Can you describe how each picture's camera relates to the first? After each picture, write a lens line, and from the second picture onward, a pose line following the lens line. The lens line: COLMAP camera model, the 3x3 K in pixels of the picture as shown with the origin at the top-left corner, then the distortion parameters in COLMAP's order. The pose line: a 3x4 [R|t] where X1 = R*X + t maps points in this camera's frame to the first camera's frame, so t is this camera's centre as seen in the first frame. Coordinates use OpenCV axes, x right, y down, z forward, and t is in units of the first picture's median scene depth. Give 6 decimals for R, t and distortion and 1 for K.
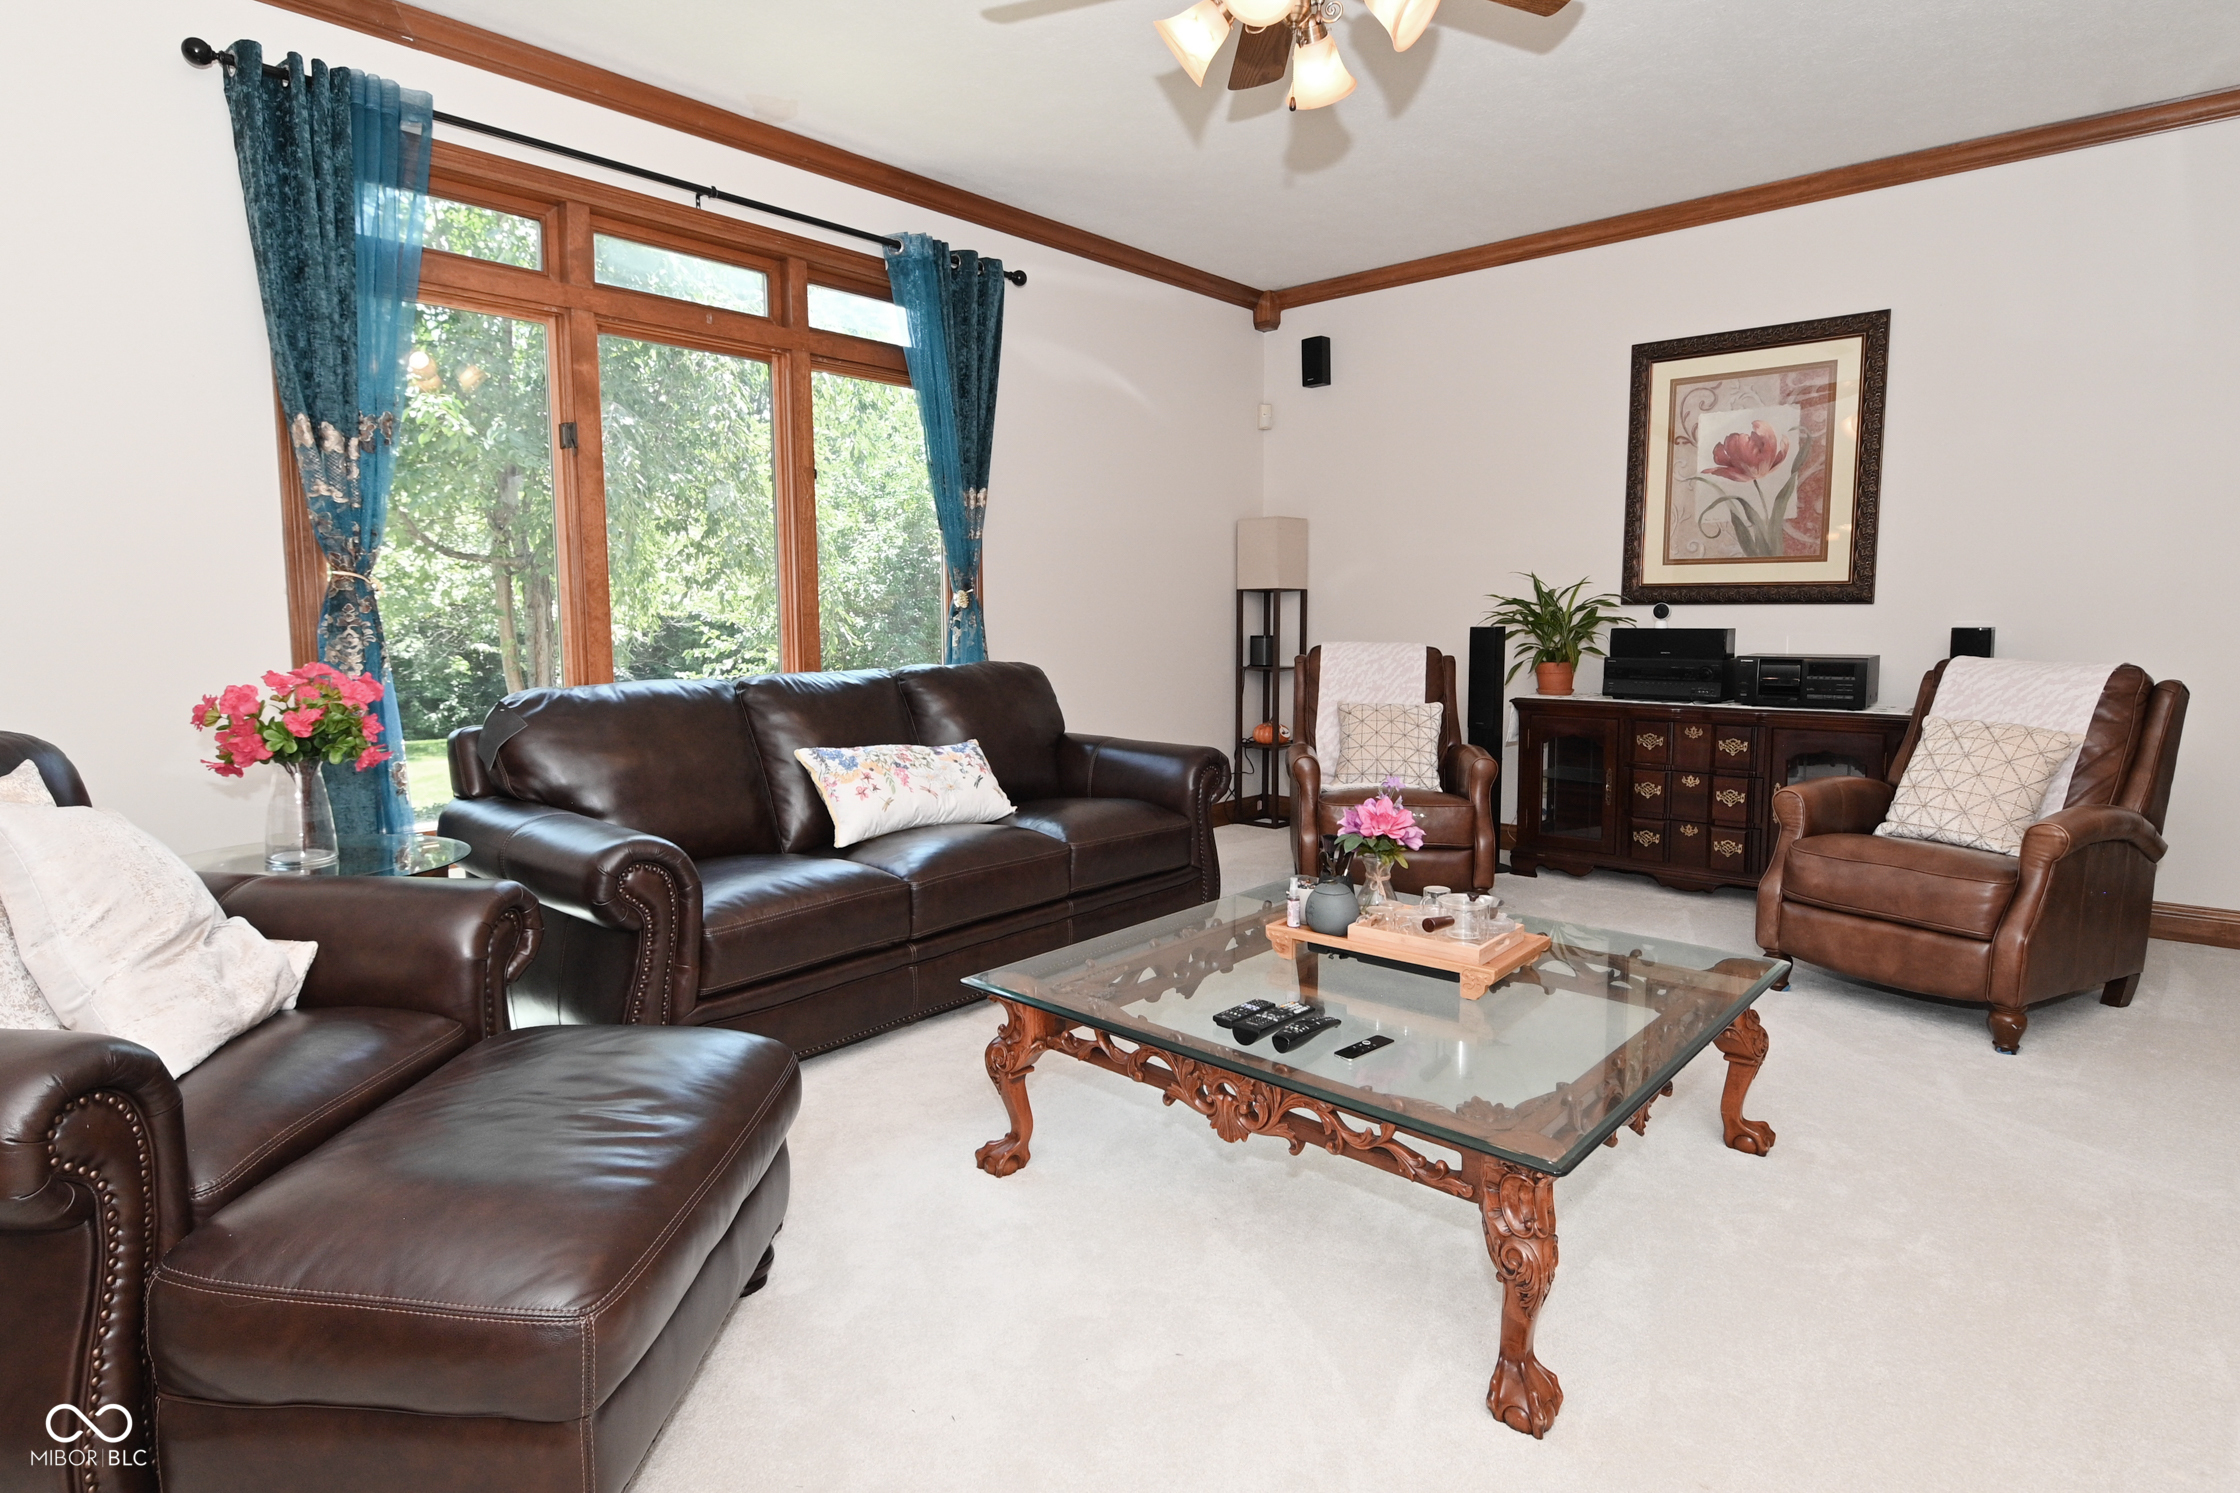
lens RADIAL K [[1175.0, 0, 1127.8], [0, 1175.0, 733.4], [0, 0, 1]] dist [0.001402, -0.014172]
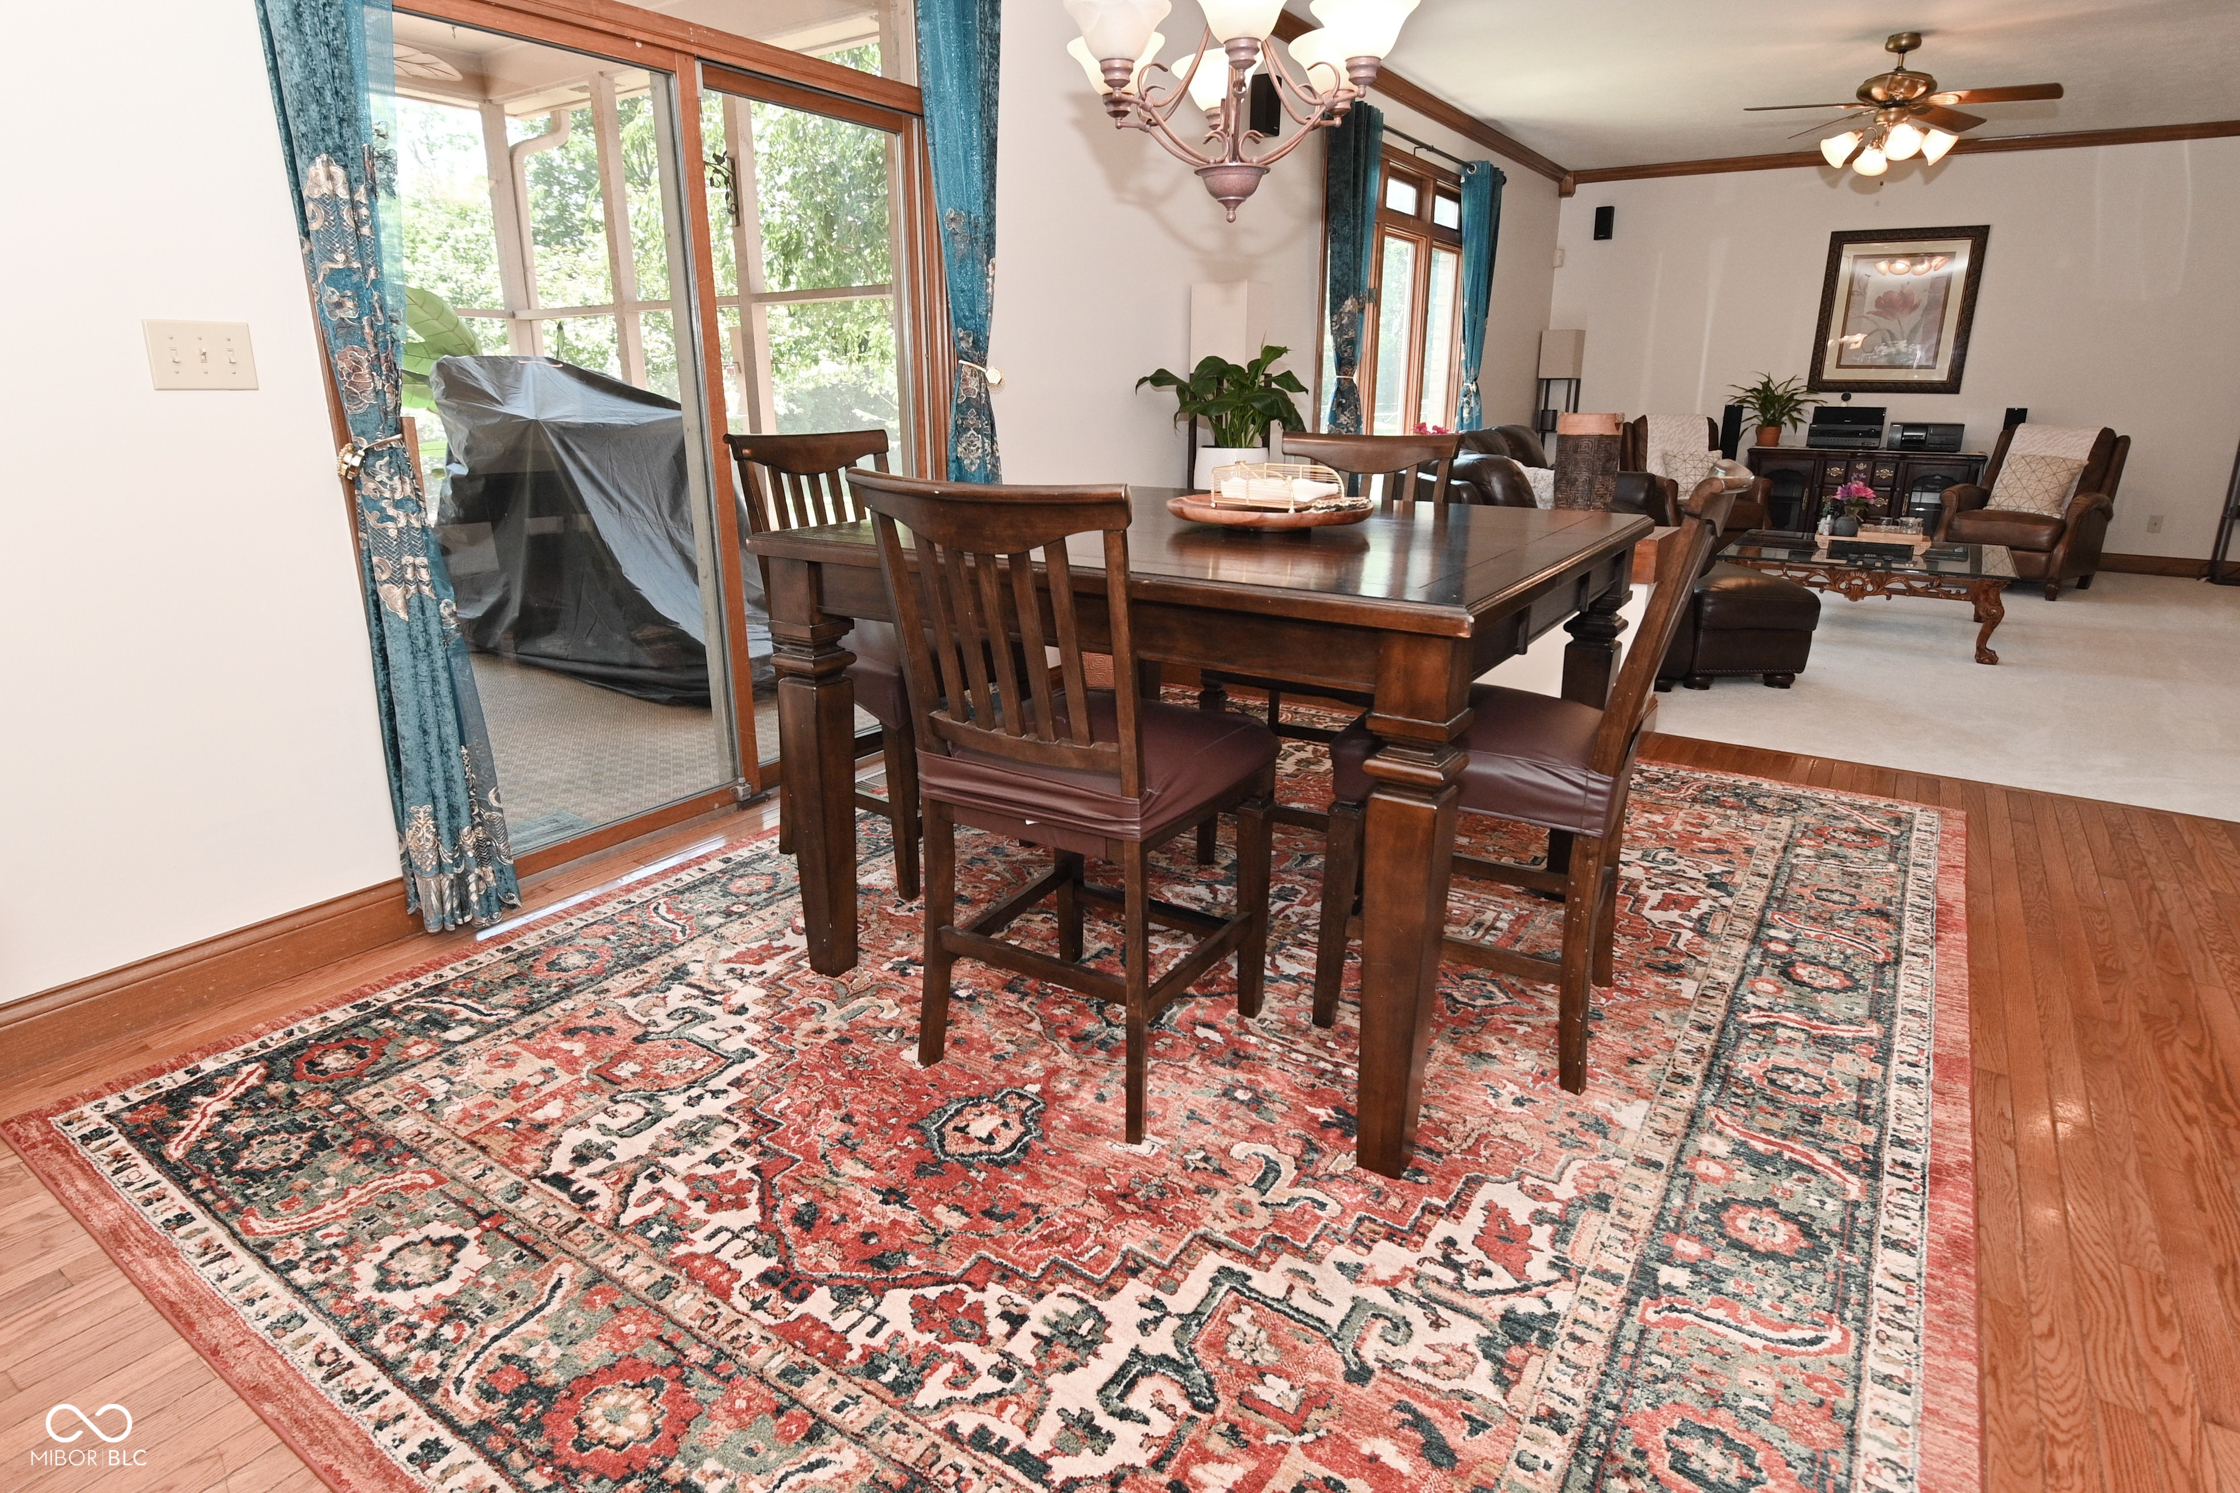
lens RADIAL K [[1175.0, 0, 1113.8], [0, 1175.0, 735.8], [0, 0, 1]] dist [0.001402, -0.014172]
pose [[0.991083, -0.032451, 0.129233, -0.907740], [0.007561, 0.982023, 0.188610, 0.057751], [-0.133031, -0.185951, 0.973512, -0.684475]]
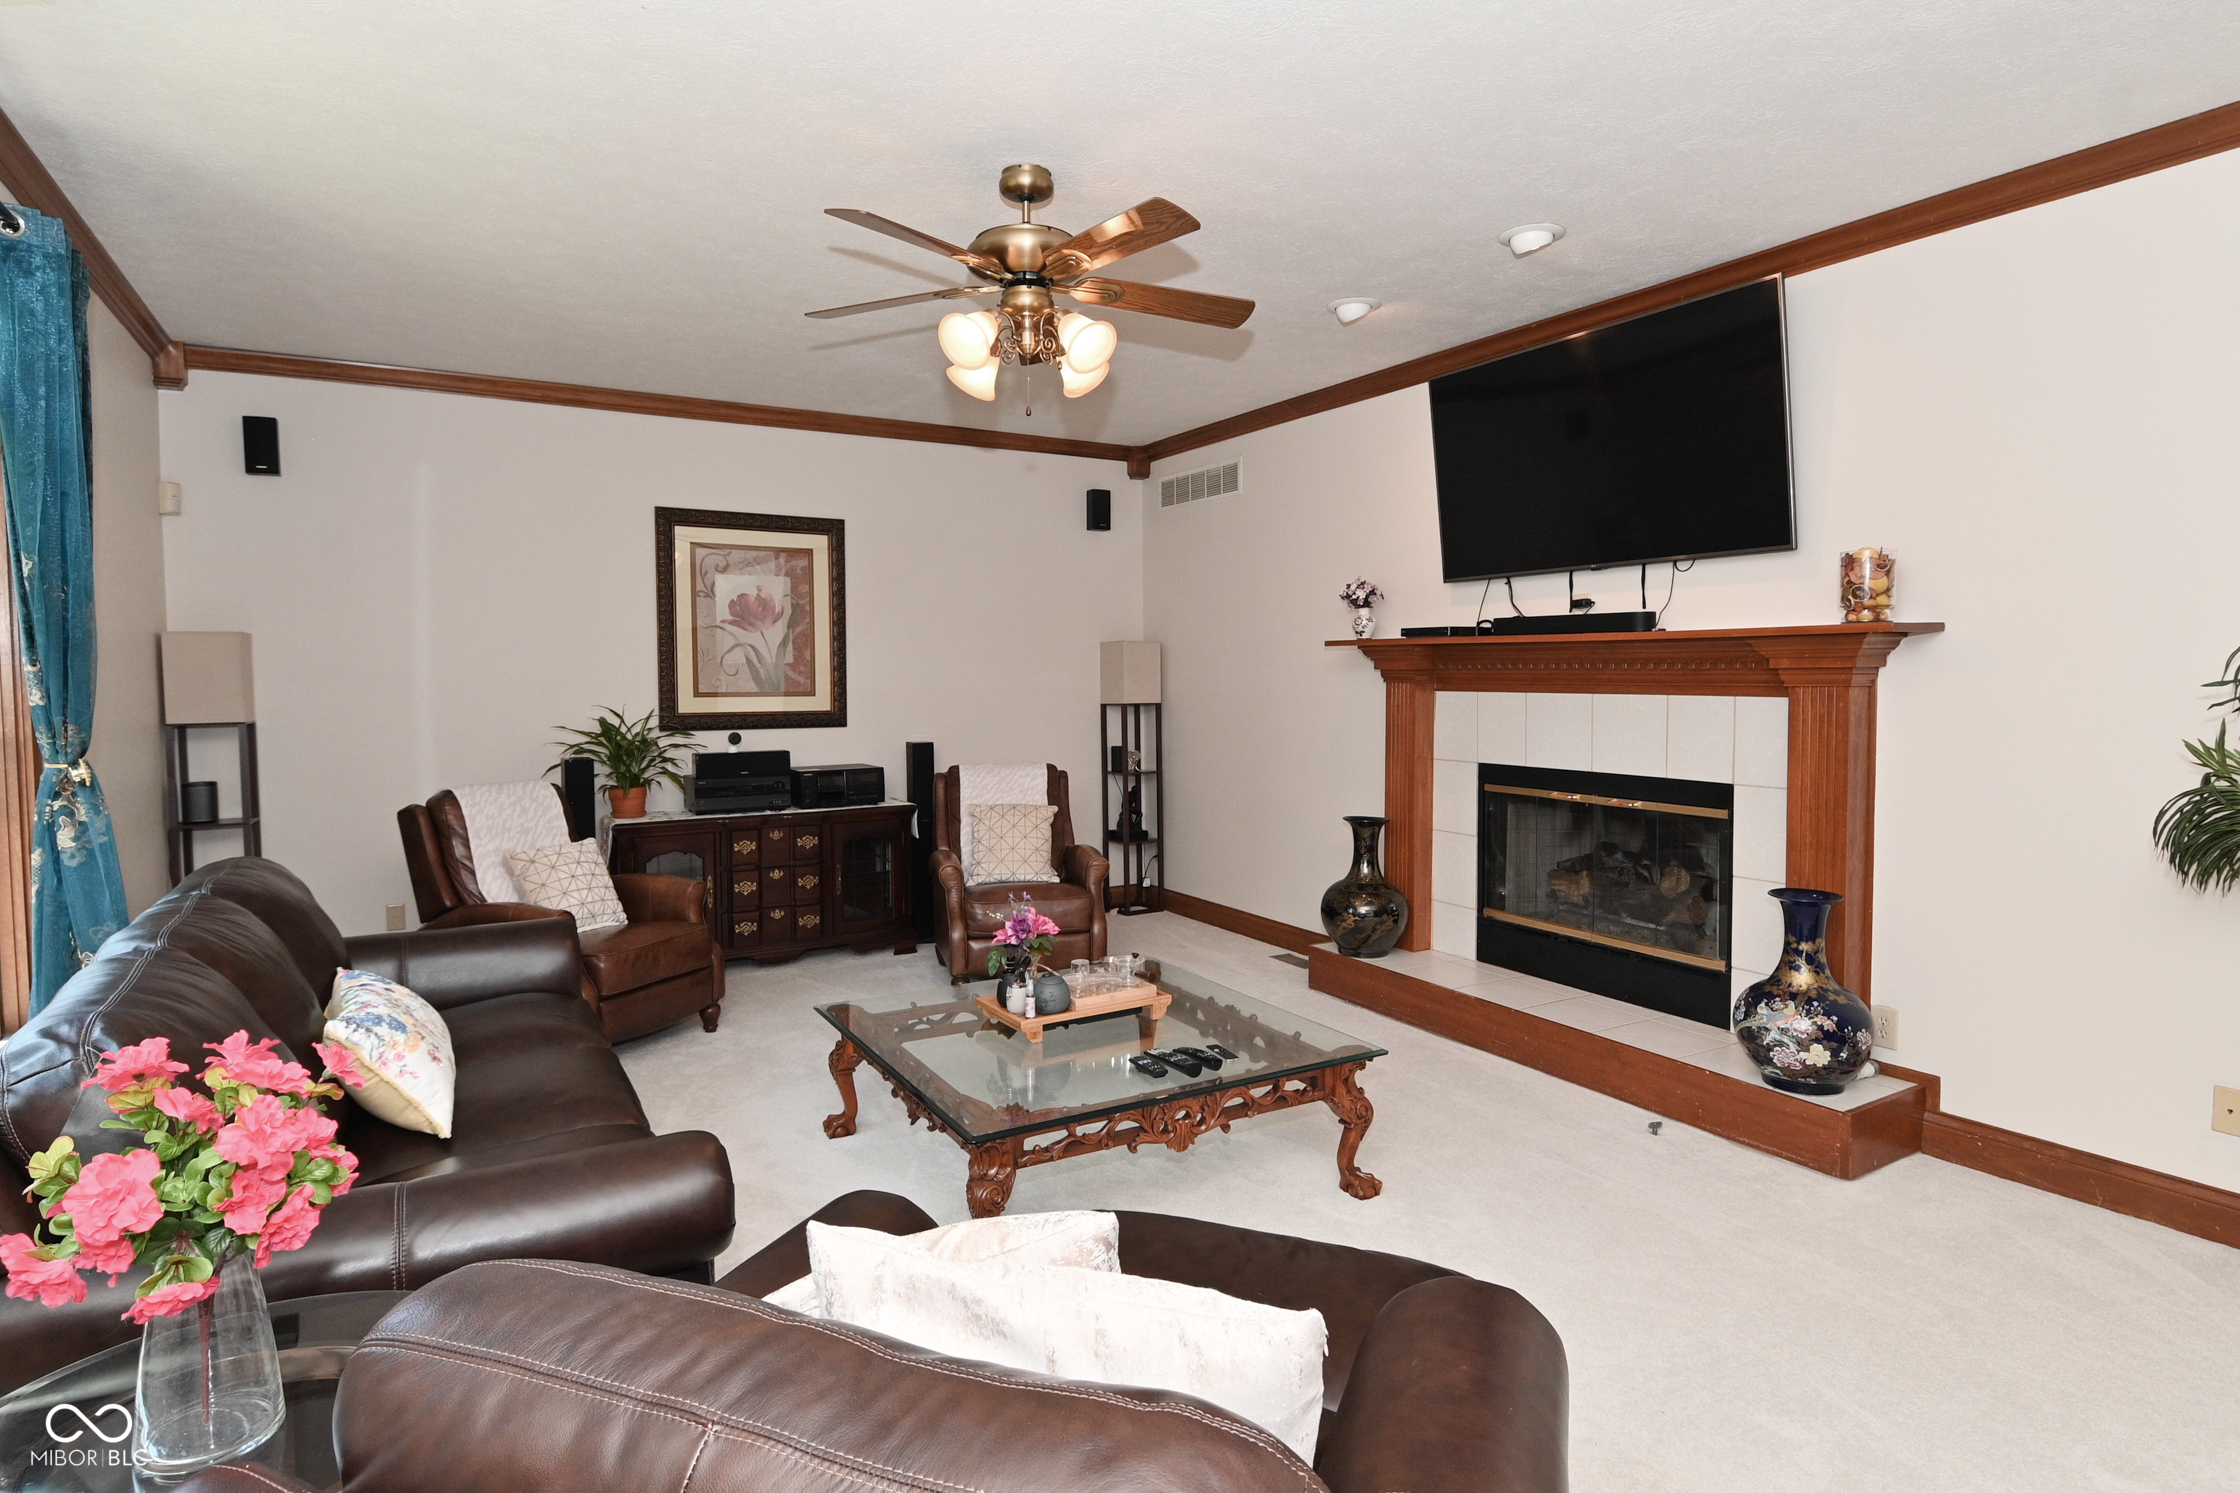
lens RADIAL K [[1175.0, 0, 1121.5], [0, 1175.0, 729.6], [0, 0, 1]] dist [0.001402, -0.014172]
pose [[0.302518, -0.040670, 0.952275, -0.587155], [0.103034, 0.994630, 0.009747, -0.086297], [-0.947558, 0.095169, 0.305084, 0.264926]]
